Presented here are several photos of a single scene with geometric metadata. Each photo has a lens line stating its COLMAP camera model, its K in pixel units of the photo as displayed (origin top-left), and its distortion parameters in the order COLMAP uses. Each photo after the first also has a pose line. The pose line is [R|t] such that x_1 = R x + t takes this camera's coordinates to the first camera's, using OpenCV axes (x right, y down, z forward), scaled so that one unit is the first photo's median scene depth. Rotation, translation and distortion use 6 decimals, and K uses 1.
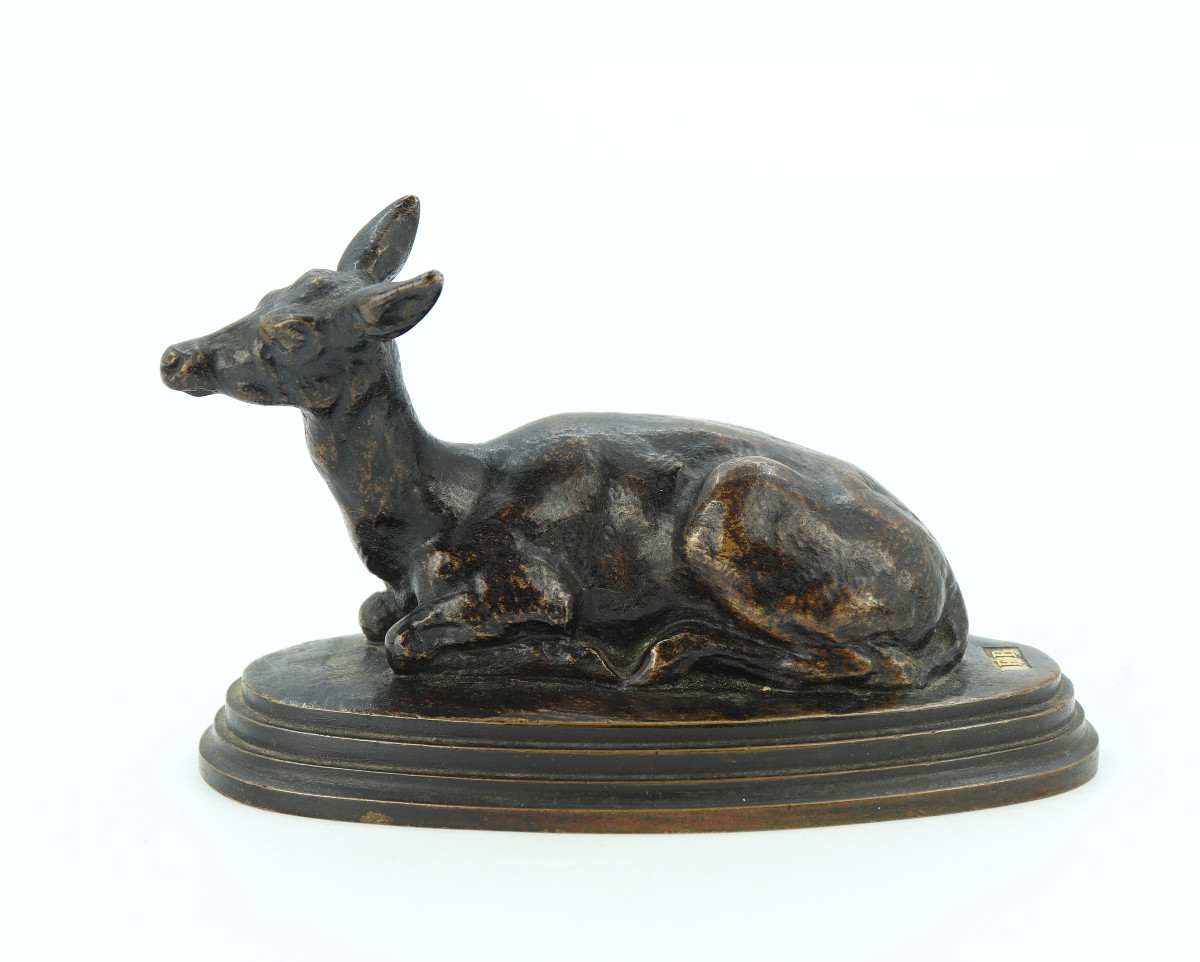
lens RADIAL K [[3139.3, 0, 599.6], [0, 3139.3, 334.0], [0, 0, 1]] dist [0.030191, 0.710290]
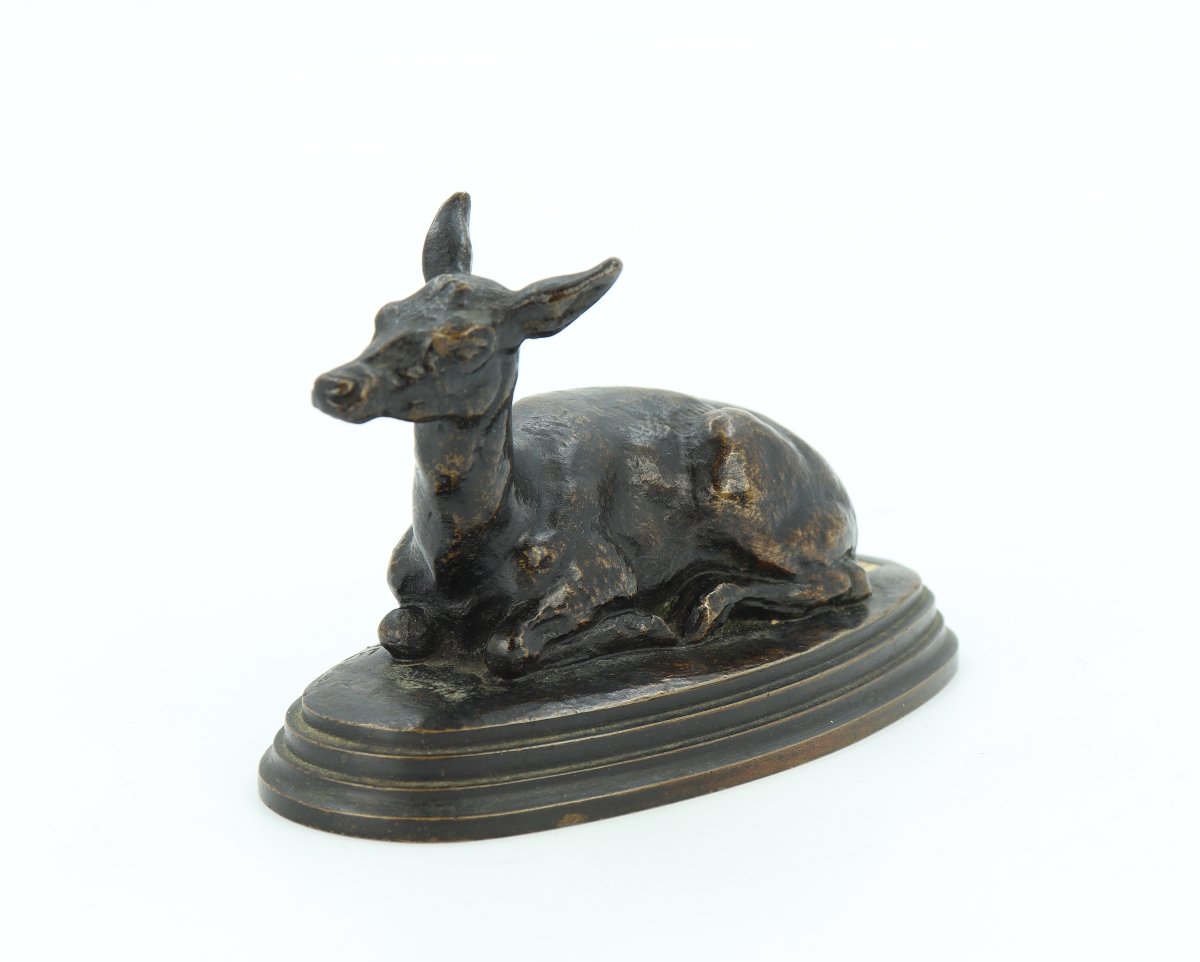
lens RADIAL K [[3139.3, 0, 599.6], [0, 3139.3, 334.0], [0, 0, 1]] dist [0.030191, 0.710290]
pose [[0.727206, -0.125269, 0.674892, -0.697948], [0.122282, 0.991122, 0.052205, -0.046365], [-0.675439, 0.044563, 0.736068, 0.257318]]
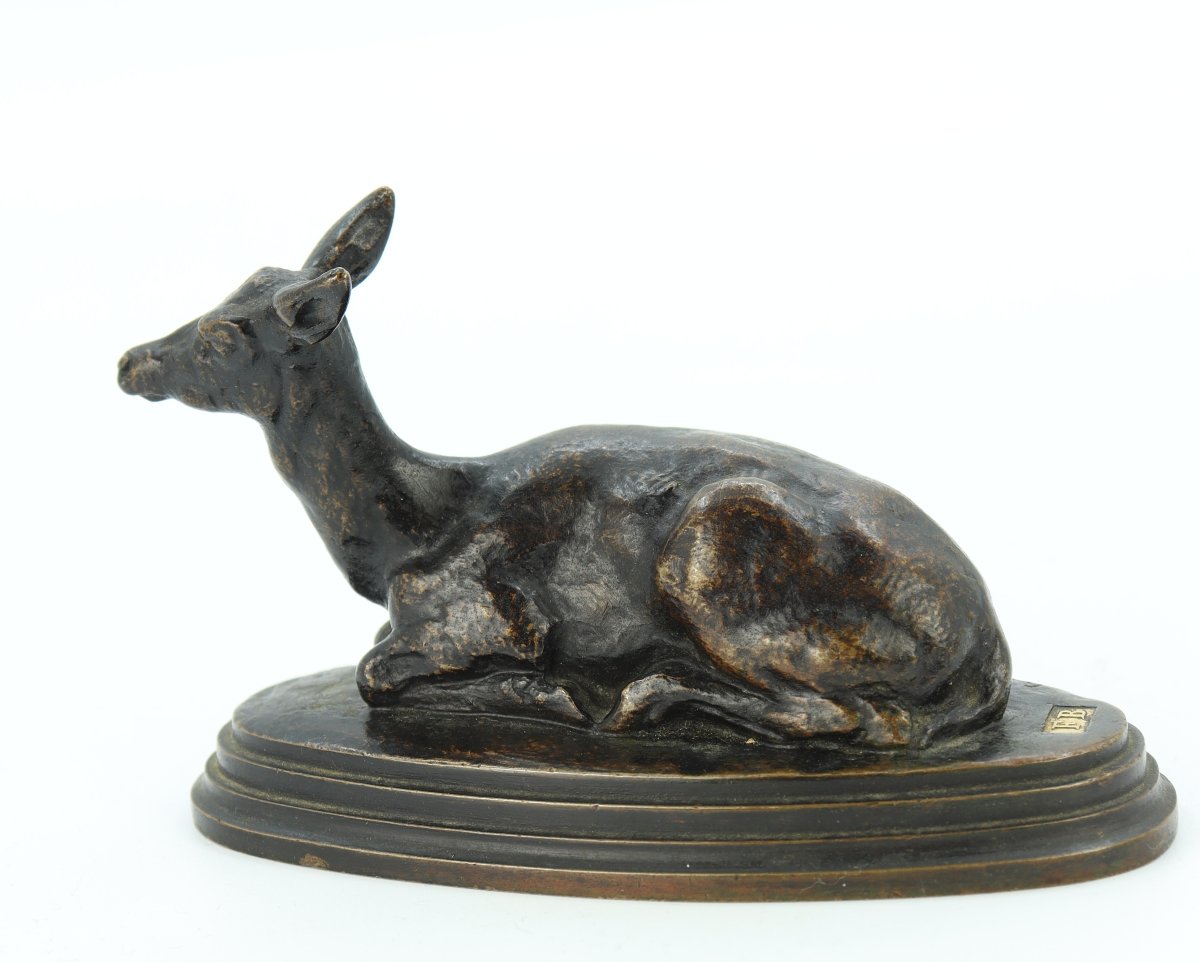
lens RADIAL K [[3139.3, 0, 599.6], [0, 3139.3, 334.0], [0, 0, 1]] dist [0.030191, 0.710290]
pose [[0.940873, 0.003890, -0.338736, 0.313707], [-0.005778, 0.999973, -0.004564, 0.003025], [0.338709, 0.006251, 0.940870, 0.156763]]
